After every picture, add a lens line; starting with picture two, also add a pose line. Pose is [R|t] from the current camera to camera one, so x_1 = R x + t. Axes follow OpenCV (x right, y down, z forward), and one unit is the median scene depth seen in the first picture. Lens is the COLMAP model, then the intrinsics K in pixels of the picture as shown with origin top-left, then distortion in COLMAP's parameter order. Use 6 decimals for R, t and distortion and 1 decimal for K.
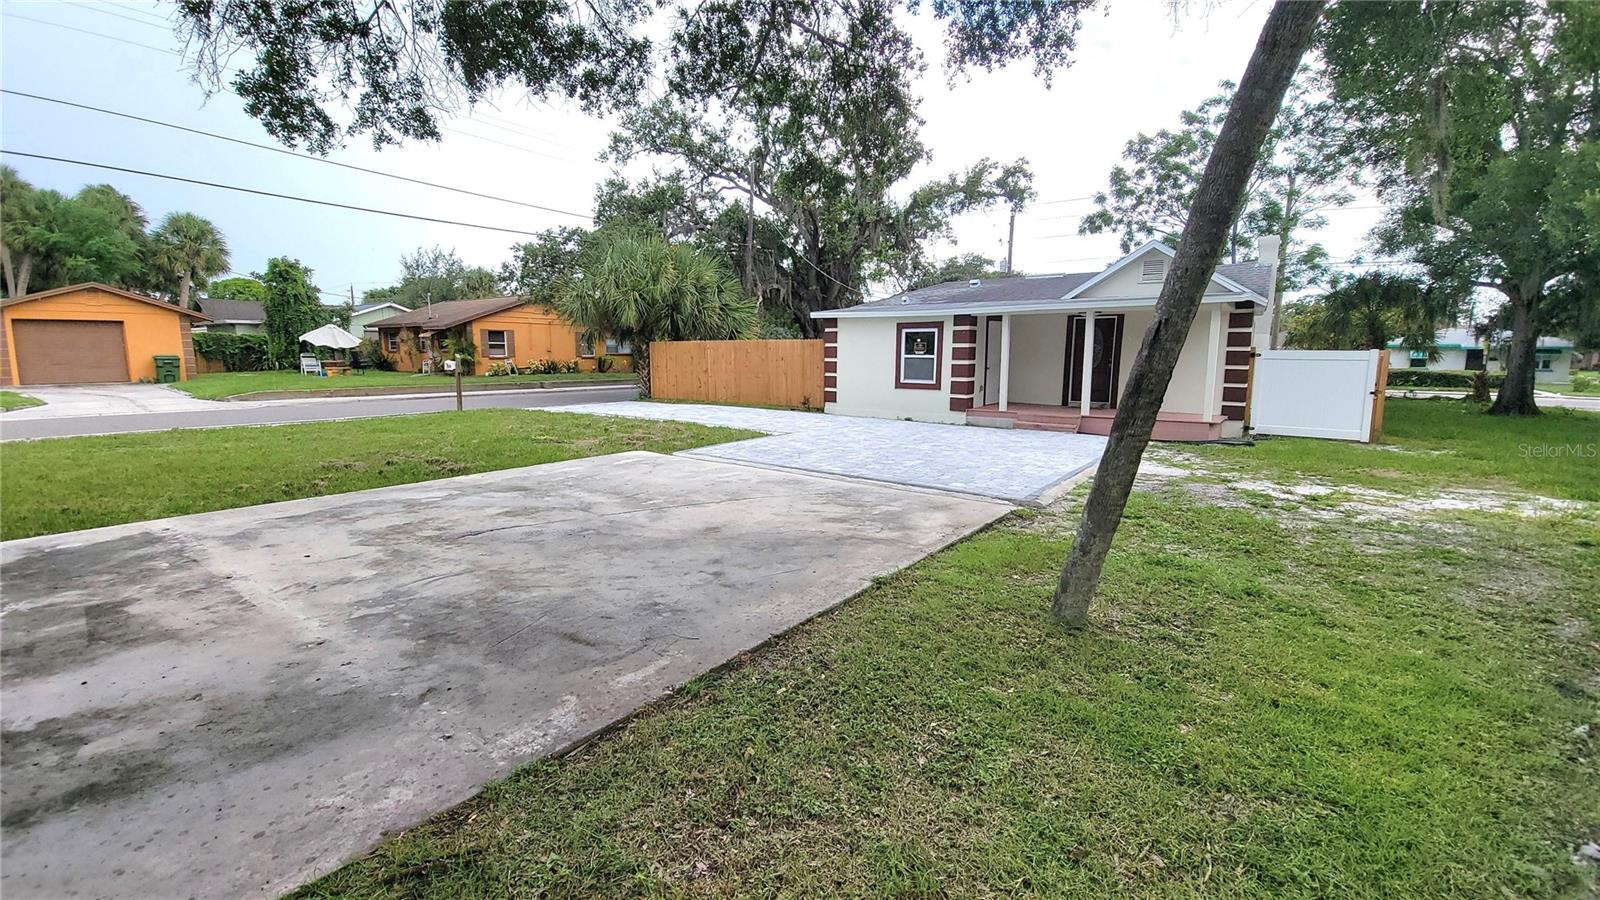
lens RADIAL K [[652.4, 0, 803.0], [0, 652.4, 445.9], [0, 0, 1]] dist [0.003291, -0.004327]
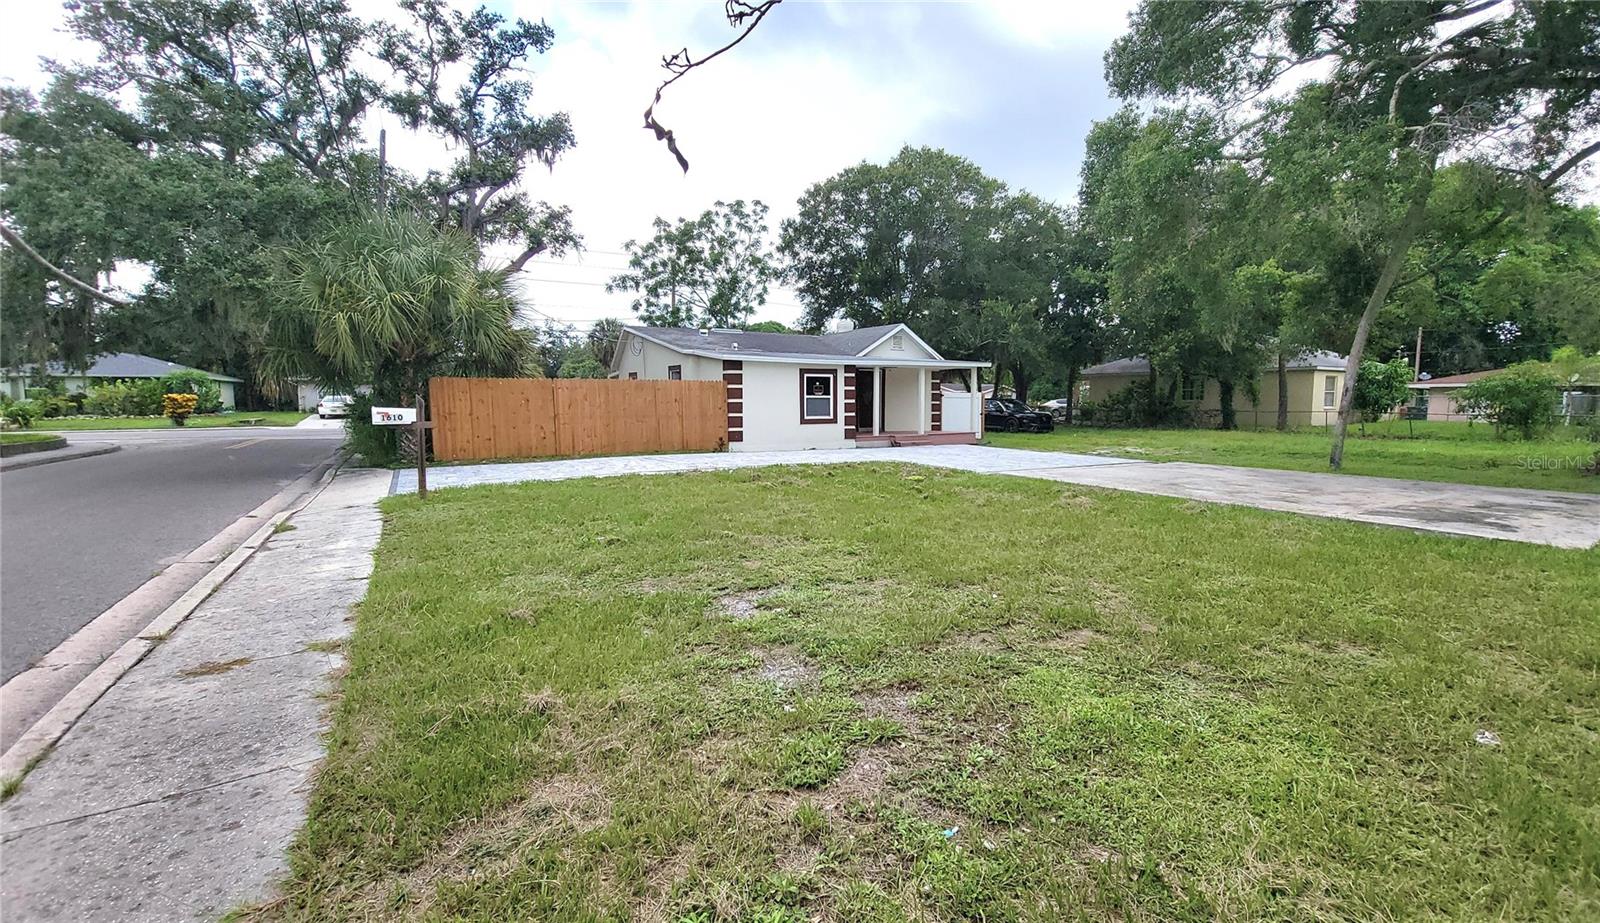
lens RADIAL K [[660.5, 0, 814.7], [0, 660.5, 458.4], [0, 0, 1]] dist [0.004086, 0.000898]
pose [[0.414703, -0.087606, 0.905730, -0.781517], [0.129311, 0.990927, 0.036640, -0.057180], [-0.900722, 0.101926, 0.422268, 0.409615]]
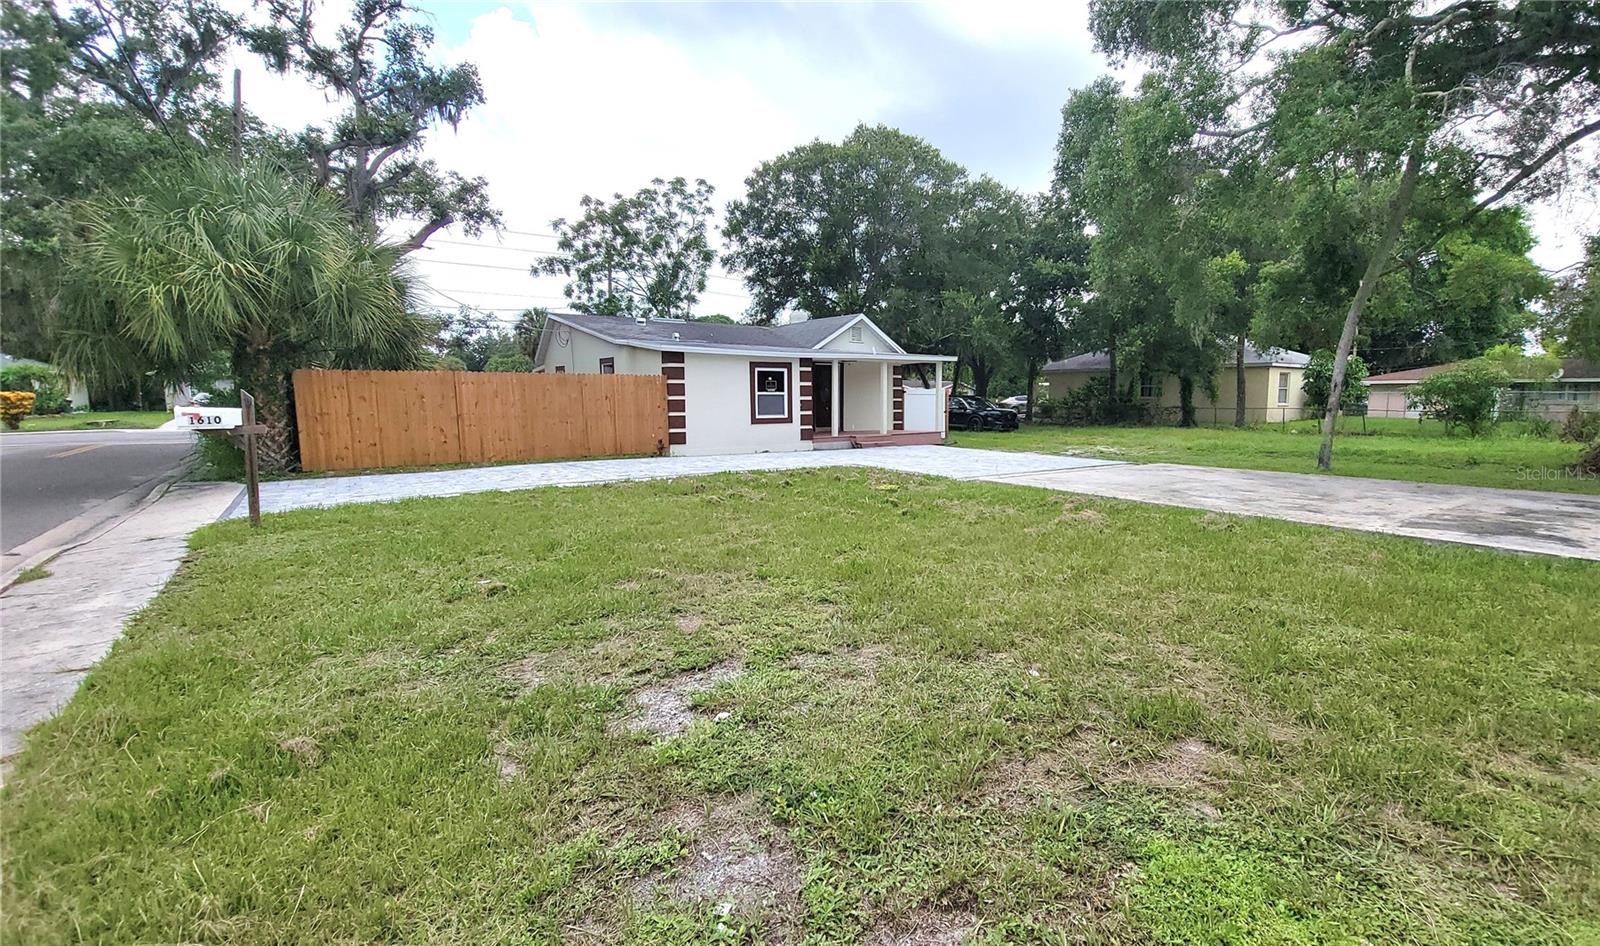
lens RADIAL K [[672.5, 0, 830.5], [0, 672.5, 475.2], [0, 0, 1]] dist [0.003671, -0.001619]
pose [[0.325456, -0.116585, 0.938342, -0.707389], [0.135106, 0.987921, 0.075884, -0.061012], [-0.935855, 0.102079, 0.337277, 0.446099]]
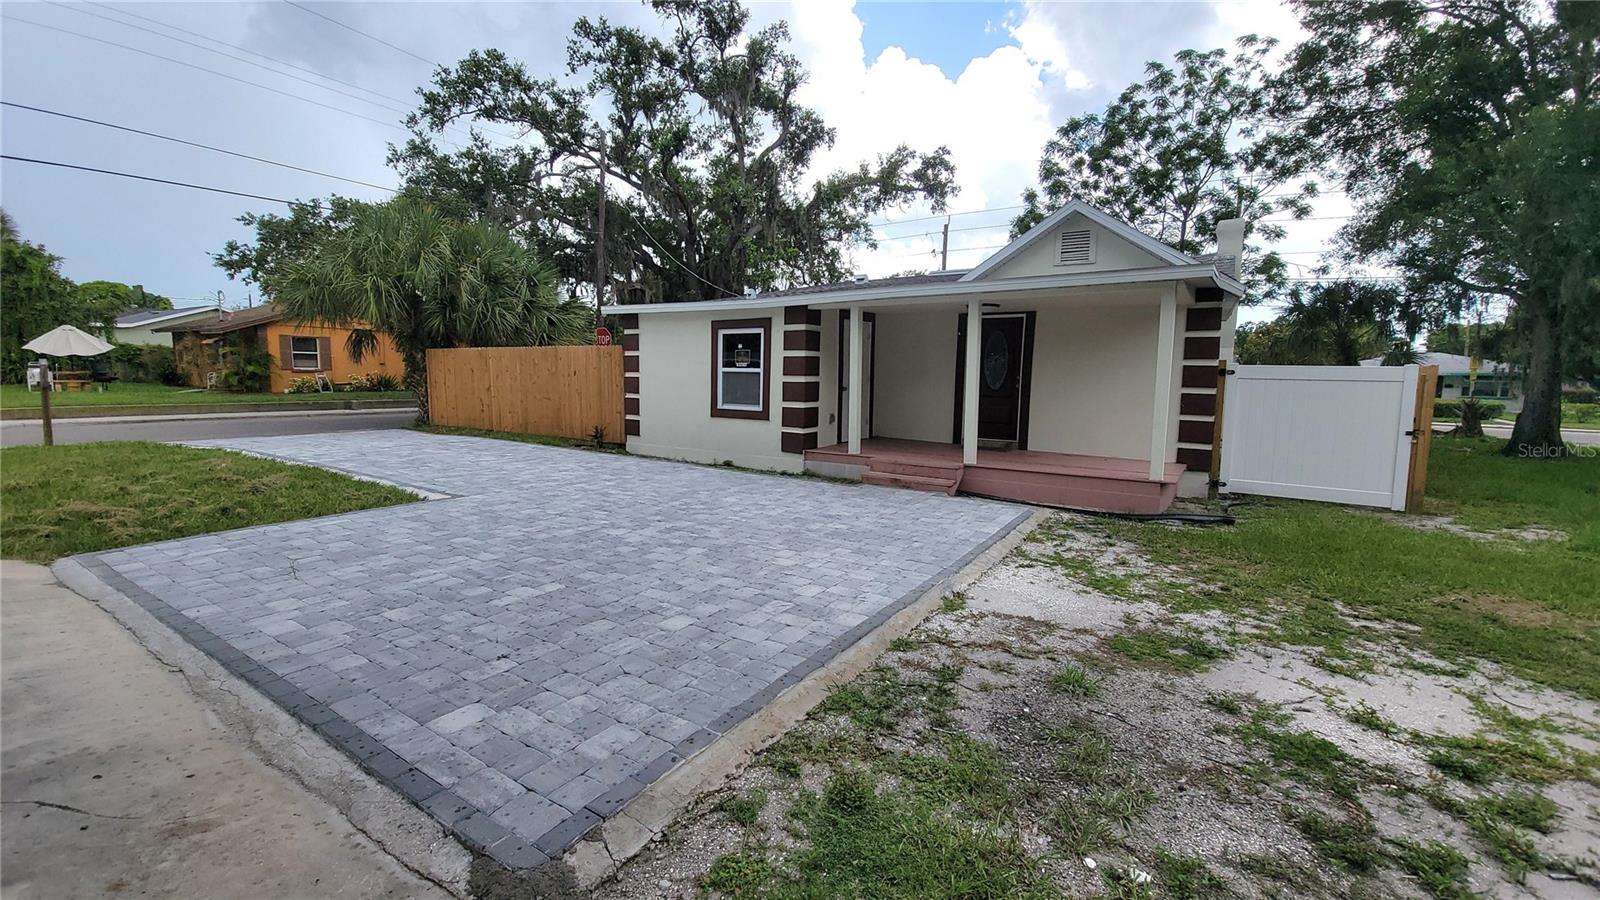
lens RADIAL K [[652.4, 0, 800.2], [0, 652.4, 447.2], [0, 0, 1]] dist [0.003291, -0.004327]
pose [[0.998359, 0.004949, 0.057057, 0.165354], [-0.003263, 0.999557, -0.029599, -0.031254], [-0.057178, 0.029364, 0.997932, 0.269025]]
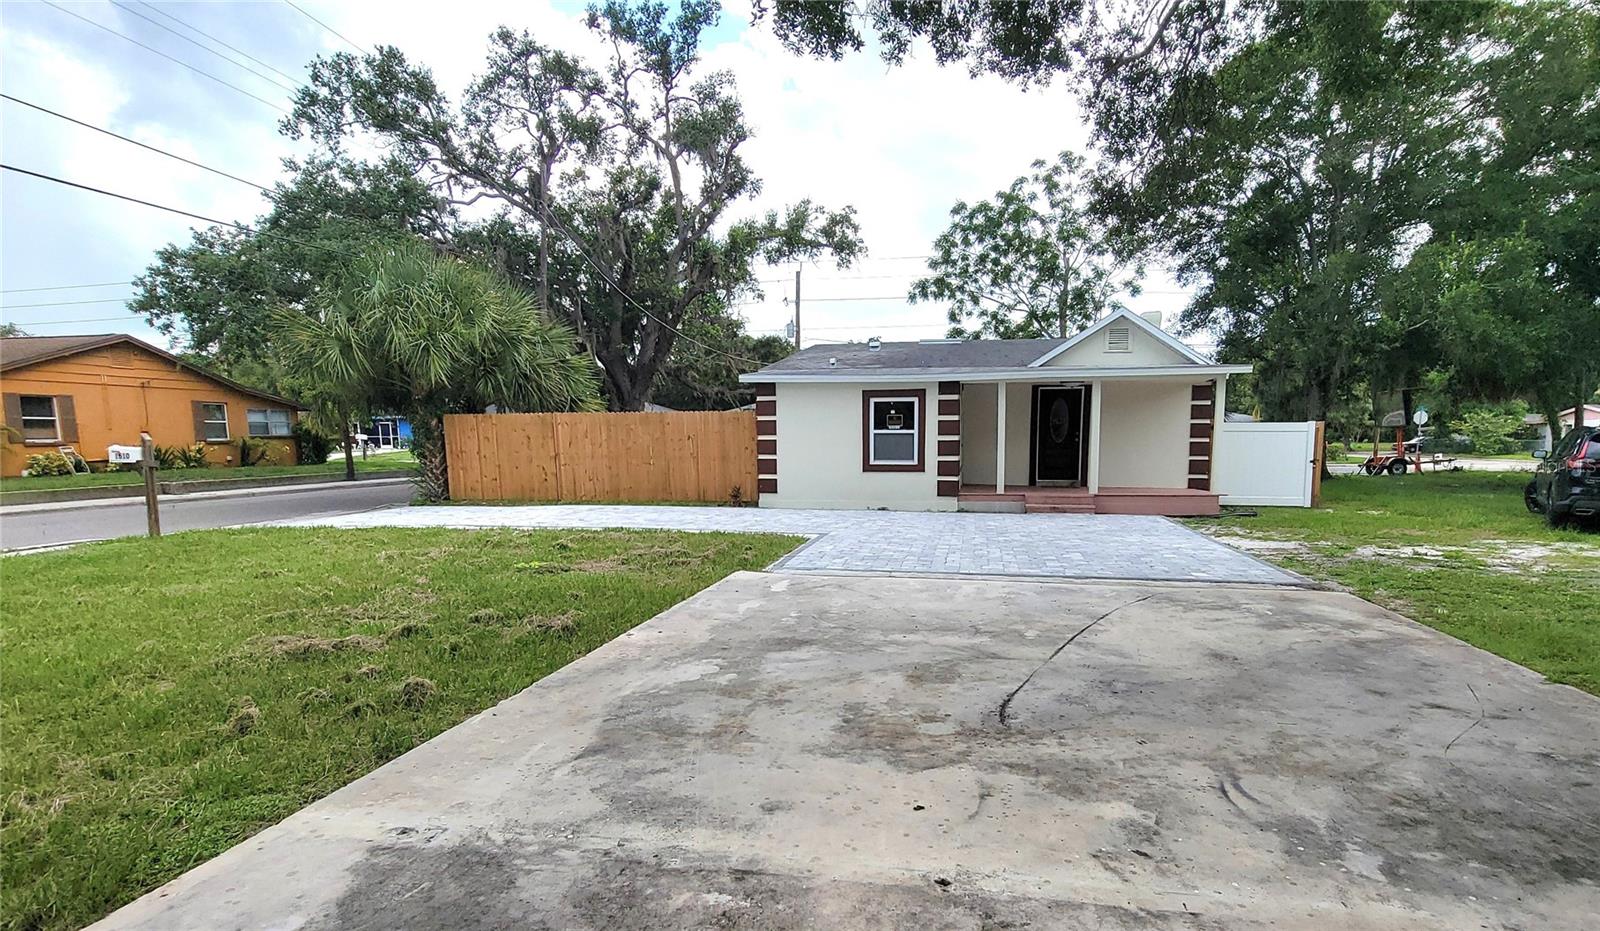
lens RADIAL K [[791.8, 0, 857.9], [0, 791.8, 541.0], [0, 0, 1]] dist [0.001253, -0.000677]
pose [[0.888198, -0.069797, 0.454129, -0.264725], [0.072891, 0.997282, 0.010715, -0.012008], [-0.453643, 0.023585, 0.890871, 0.115802]]
